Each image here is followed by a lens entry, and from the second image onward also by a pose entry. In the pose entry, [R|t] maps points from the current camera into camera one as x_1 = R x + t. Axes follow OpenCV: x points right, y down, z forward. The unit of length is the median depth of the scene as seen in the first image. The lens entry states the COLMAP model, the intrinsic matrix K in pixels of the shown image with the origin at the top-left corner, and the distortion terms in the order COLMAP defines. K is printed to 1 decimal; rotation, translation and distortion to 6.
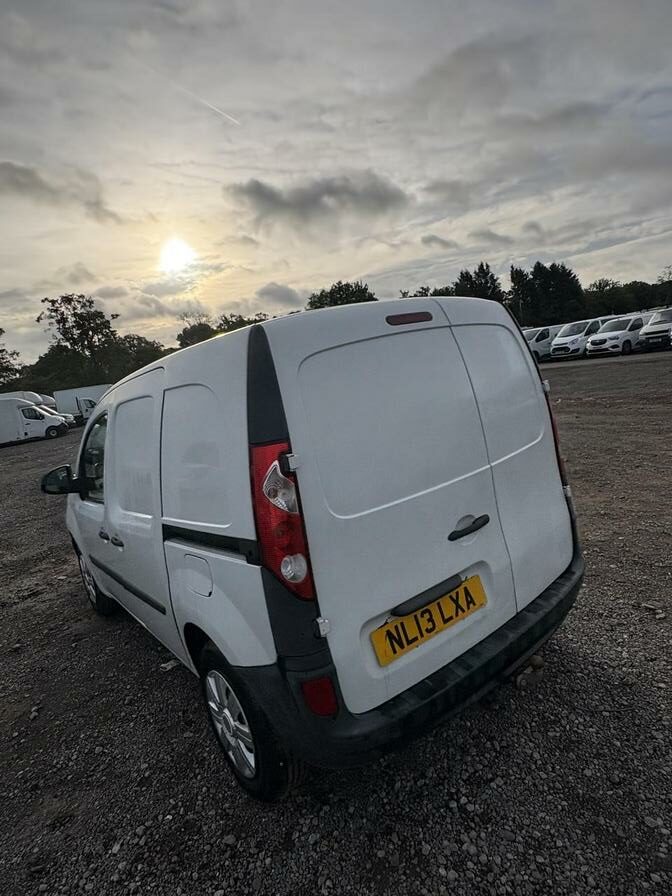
lens RADIAL K [[506.9, 0, 335.9], [0, 506.9, 444.3], [0, 0, 1]] dist [-0.000826, -0.000057]
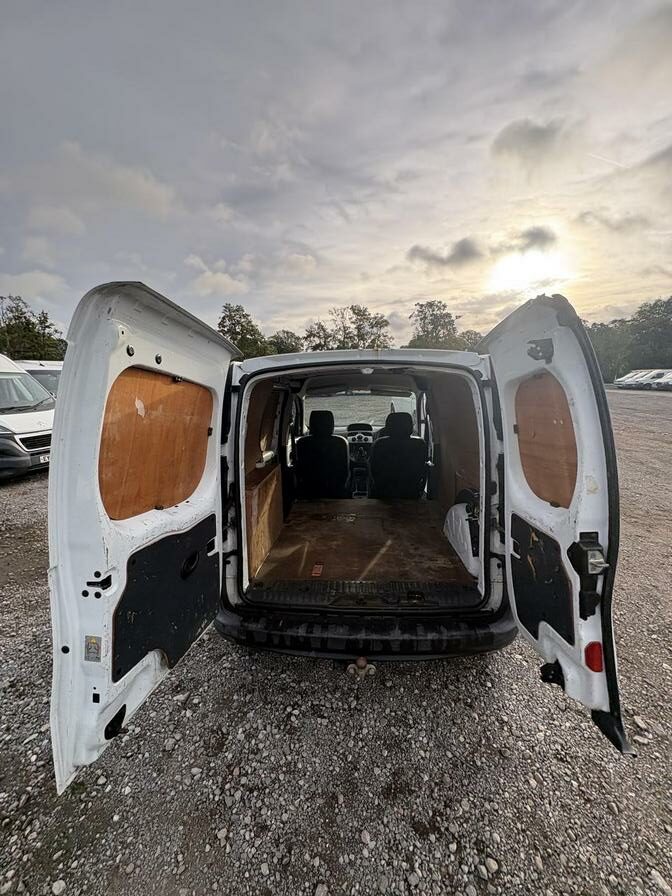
lens RADIAL K [[355.2, 0, 333.5], [0, 355.2, 448.3], [0, 0, 1]] dist [-0.000240, 0.000336]
pose [[0.737722, 0.270547, -0.618522, 0.716932], [-0.202278, 0.962677, 0.179823, -0.206247], [0.644088, -0.007546, 0.764914, 0.294753]]
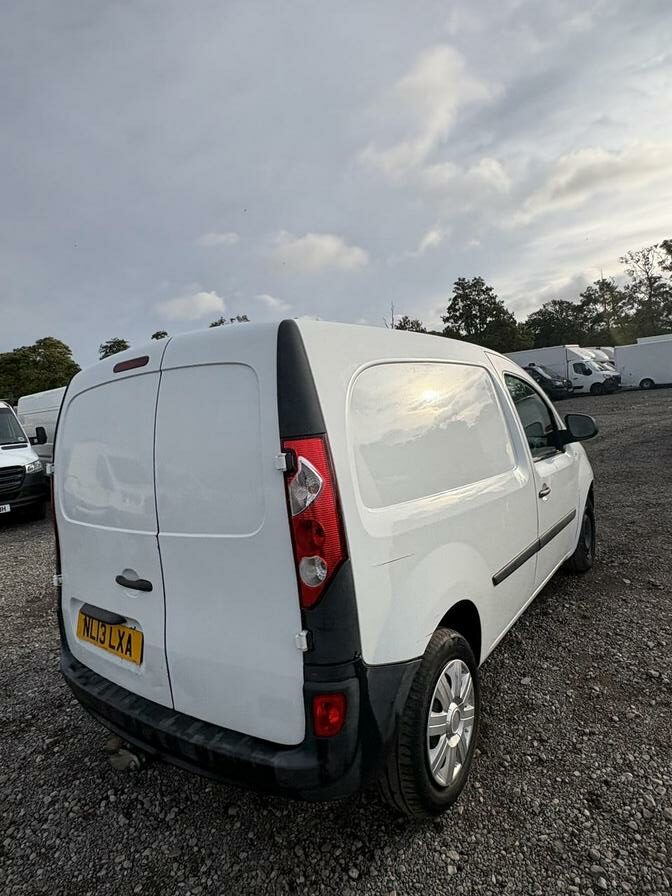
lens RADIAL K [[506.9, 0, 335.9], [0, 506.9, 444.3], [0, 0, 1]] dist [-0.000826, -0.000057]
pose [[0.293827, 0.212900, -0.931847, 1.230612], [-0.085153, 0.976834, 0.196328, -0.320907], [0.952058, 0.021664, 0.305149, 1.066065]]
